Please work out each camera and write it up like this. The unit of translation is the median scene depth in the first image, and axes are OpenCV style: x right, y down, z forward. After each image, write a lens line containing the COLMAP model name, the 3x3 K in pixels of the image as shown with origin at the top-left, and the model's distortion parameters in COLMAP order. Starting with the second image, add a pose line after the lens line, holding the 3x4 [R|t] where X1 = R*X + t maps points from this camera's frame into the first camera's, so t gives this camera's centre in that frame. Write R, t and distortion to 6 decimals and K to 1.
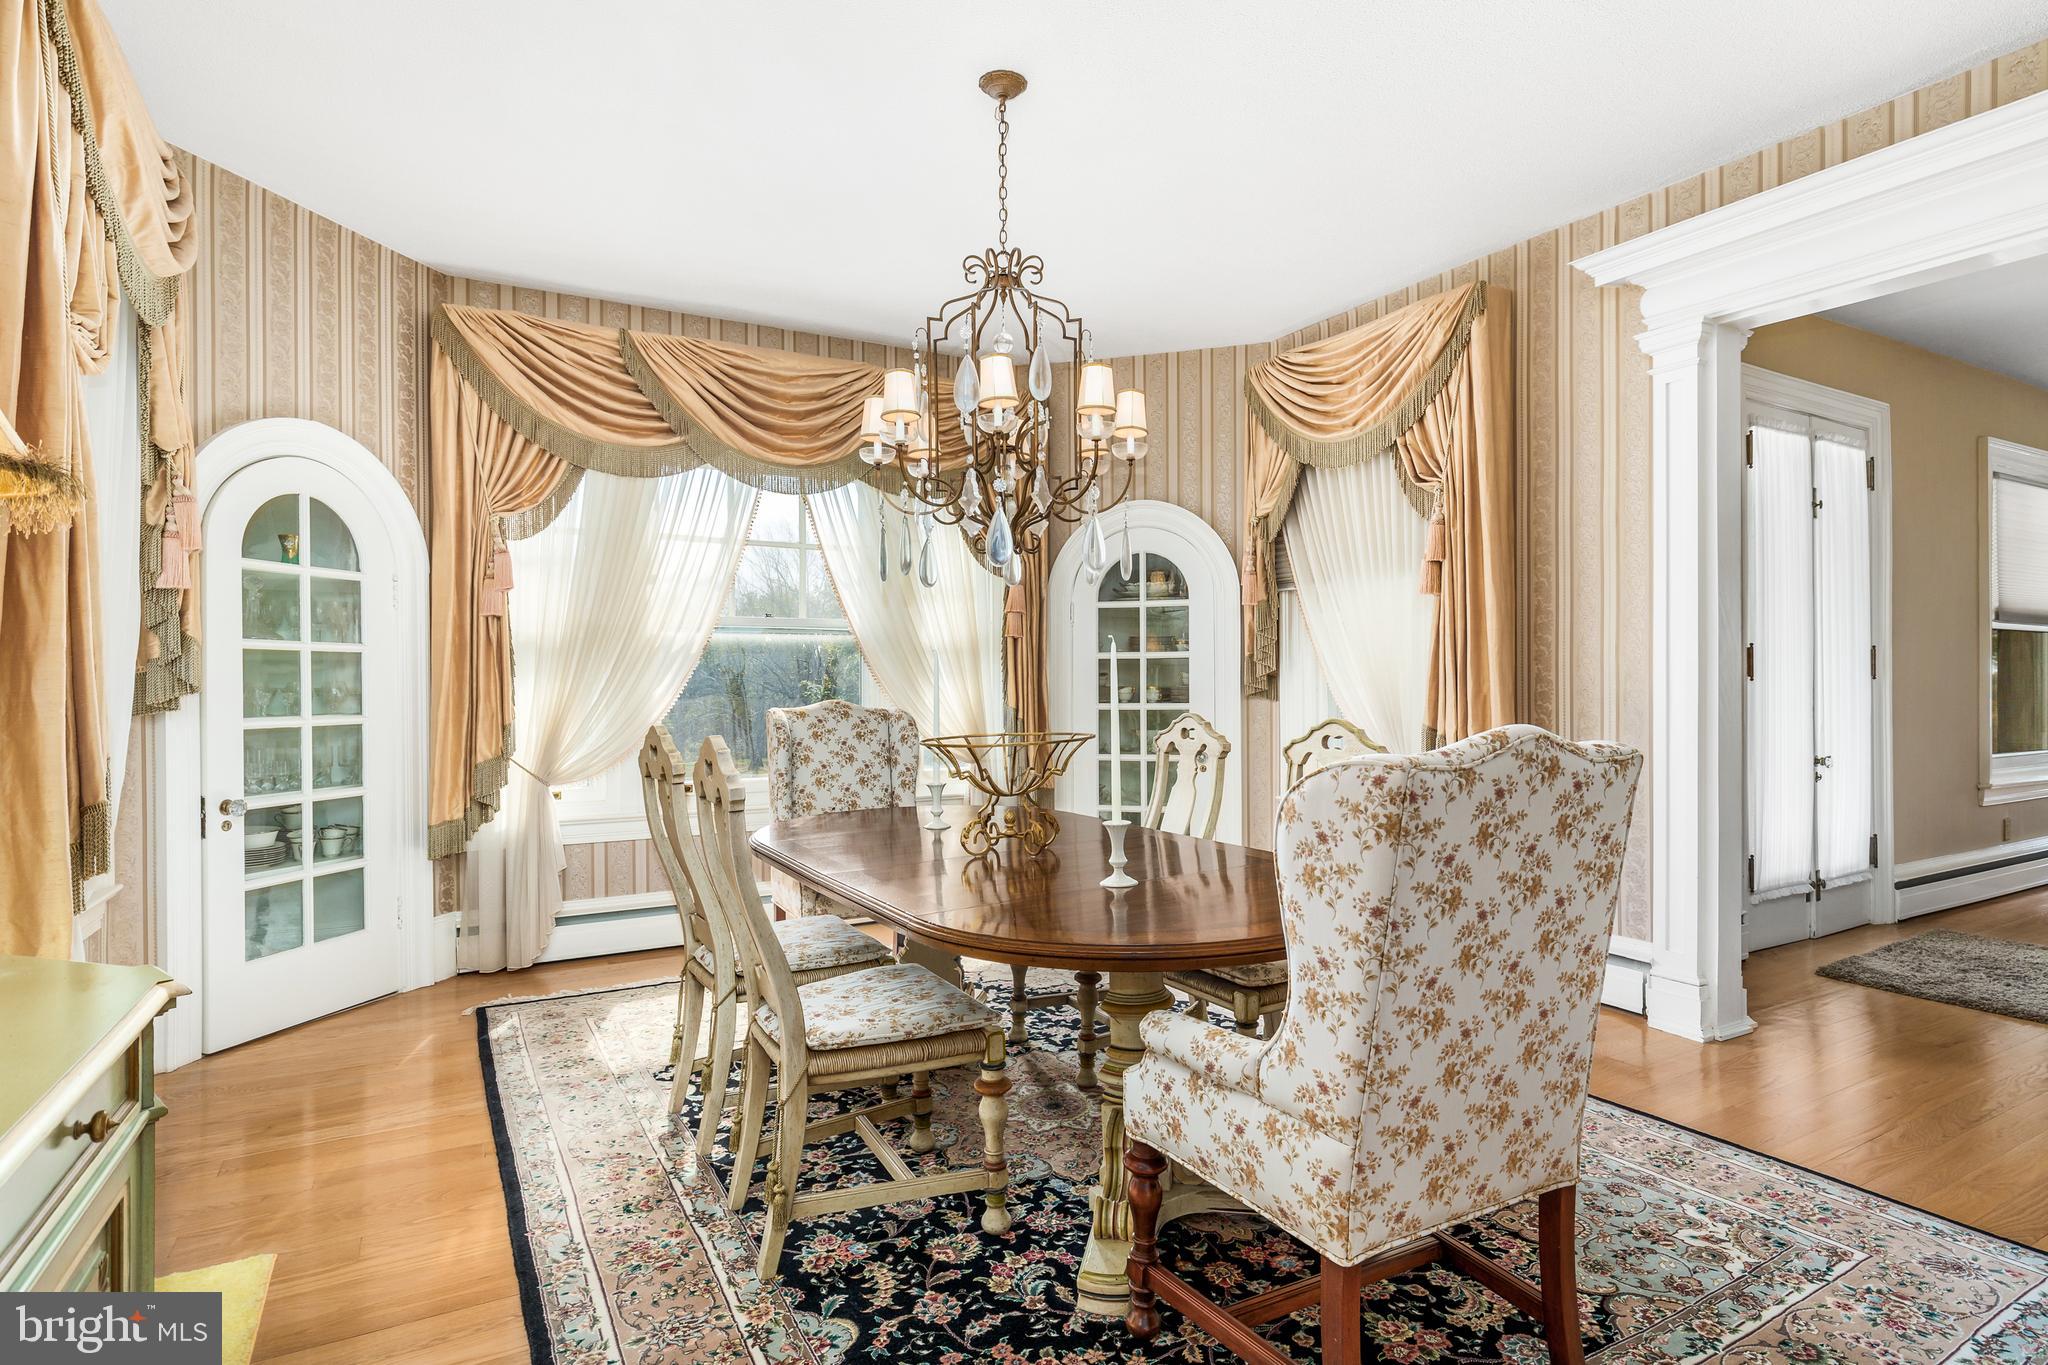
lens RADIAL K [[1068.3, 0, 1016.9], [0, 1068.3, 680.2], [0, 0, 1]] dist [-0.001862, 0.001795]
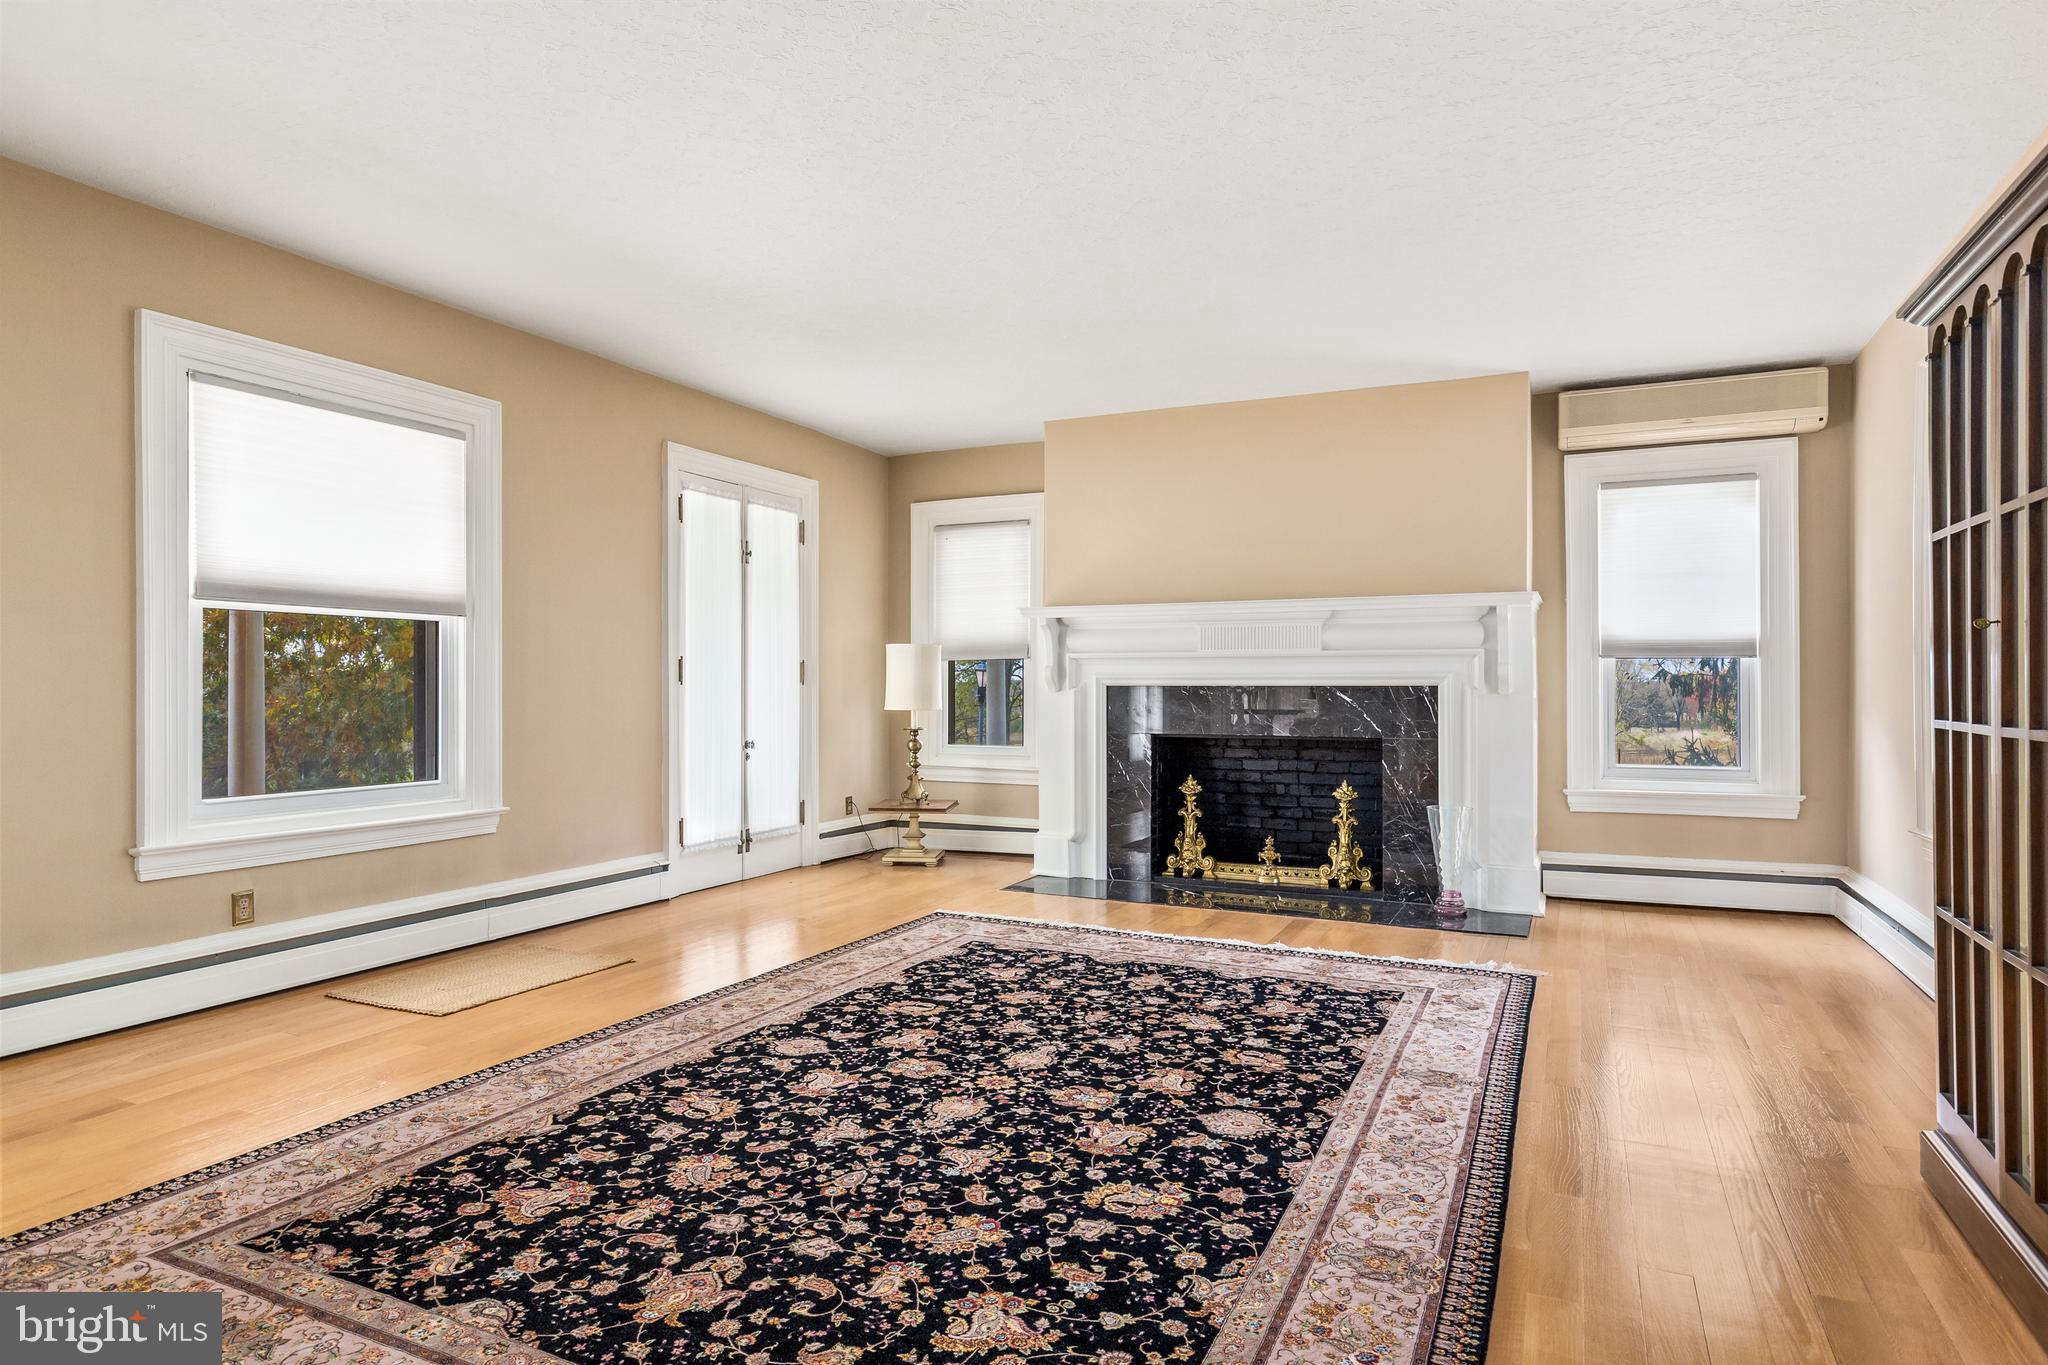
lens RADIAL K [[1142.6, 0, 1054.4], [0, 1142.6, 682.5], [0, 0, 1]] dist [0.010372, 0.000066]
pose [[0.808691, 0.002723, 0.588227, 0.930935], [-0.000582, 0.999993, -0.003828, -0.000020], [-0.588233, 0.002753, 0.808687, 0.118482]]
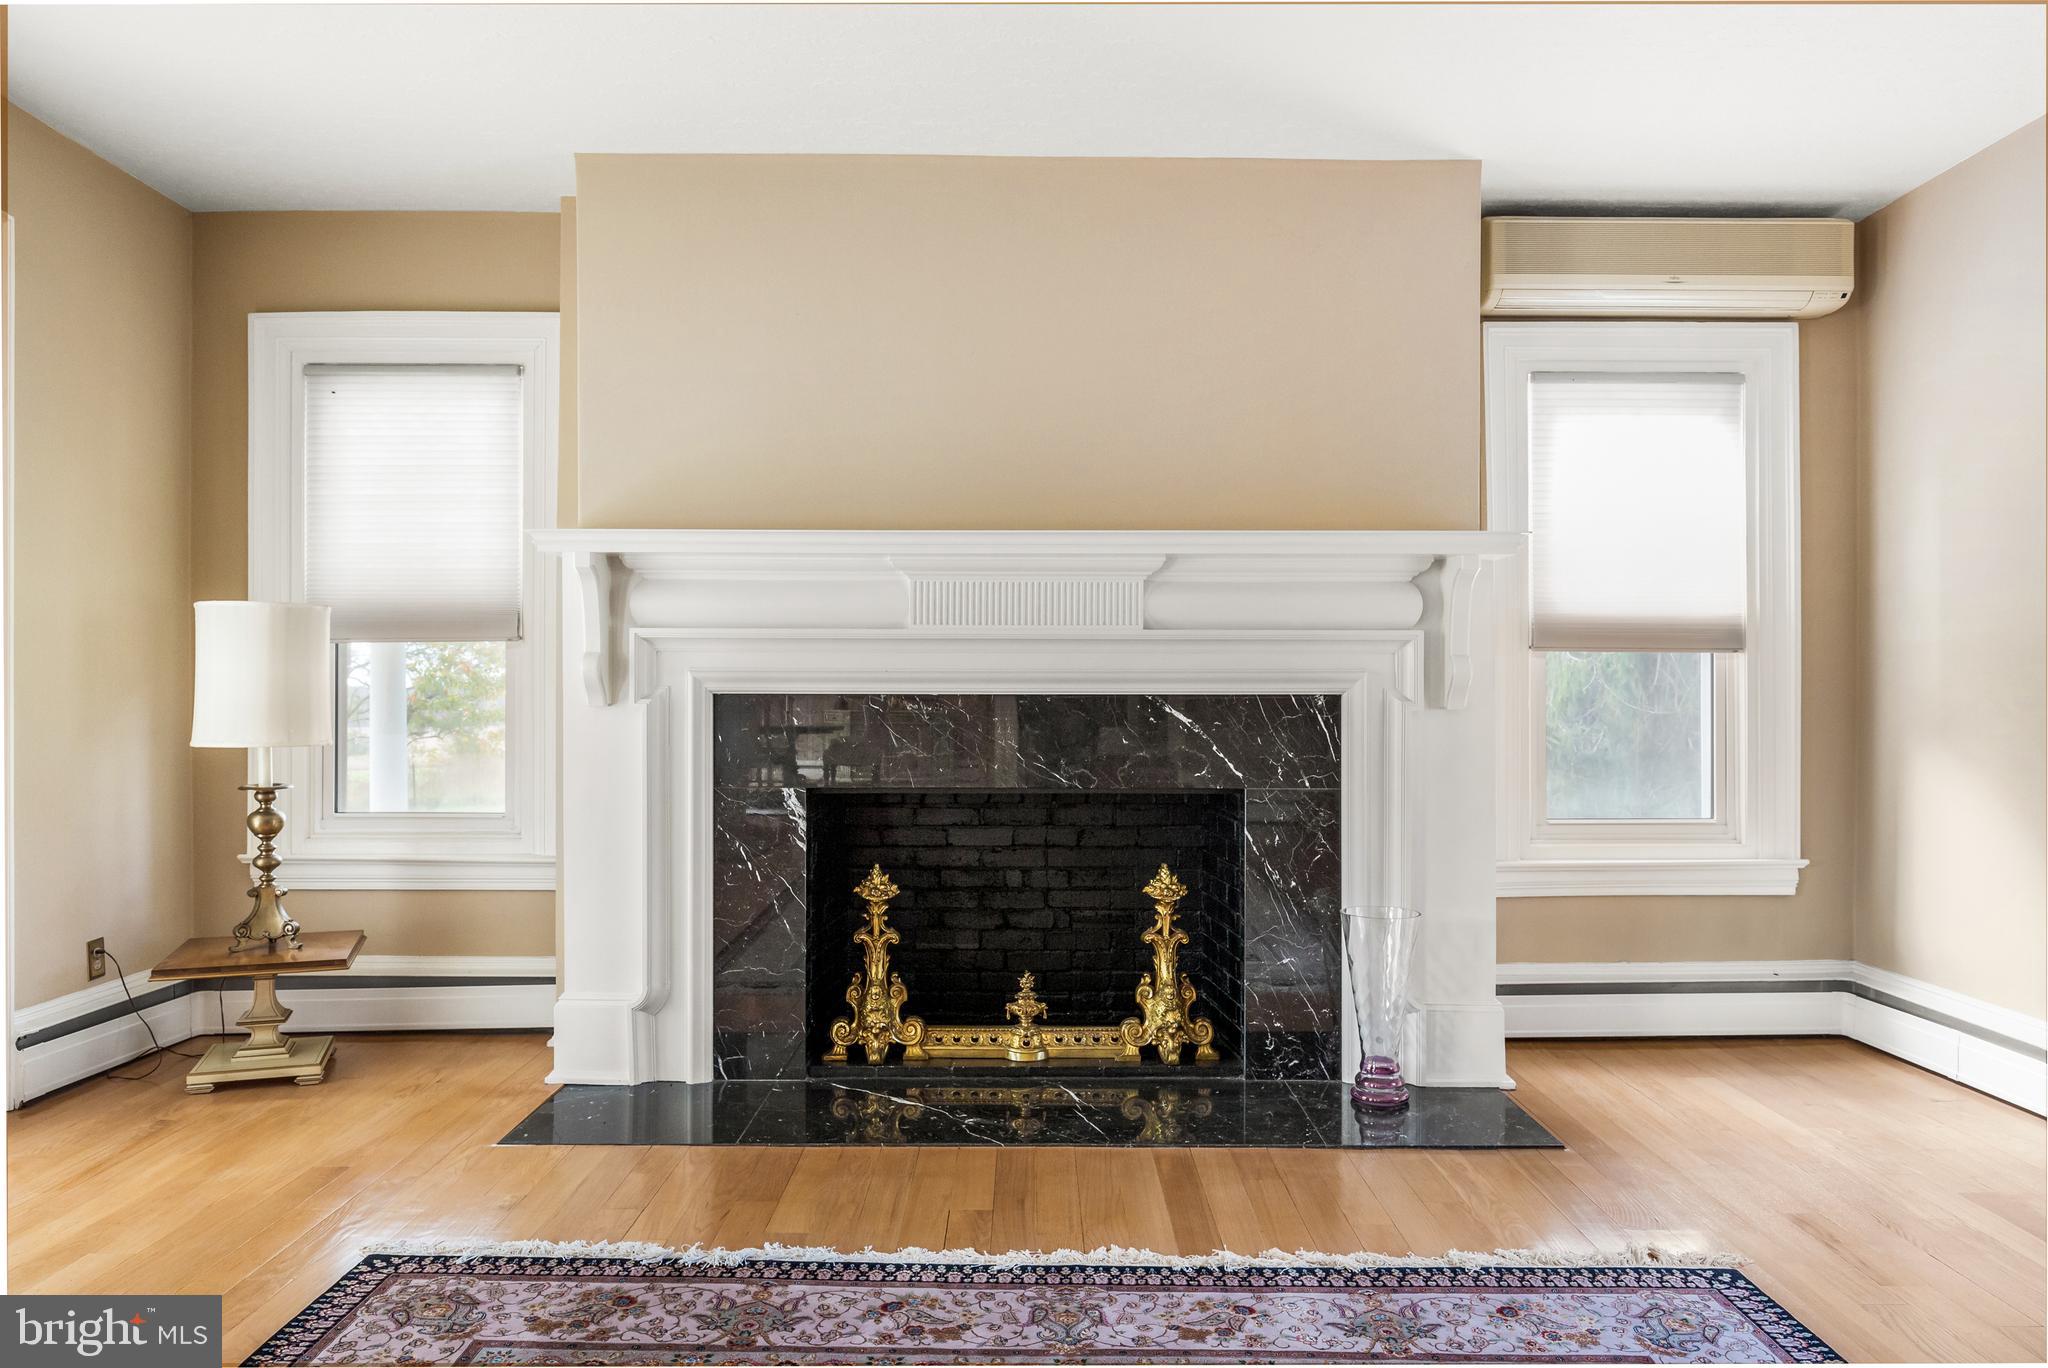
lens RADIAL K [[1383.7, 0, 1036.6], [0, 1383.7, 695.3], [0, 0, 1]] dist [-0.002470, 0.007204]
pose [[0.491340, 0.000953, 0.870967, 1.135378], [-0.001255, 0.999999, -0.000386, -0.000440], [-0.870967, -0.000903, 0.491341, 0.560665]]
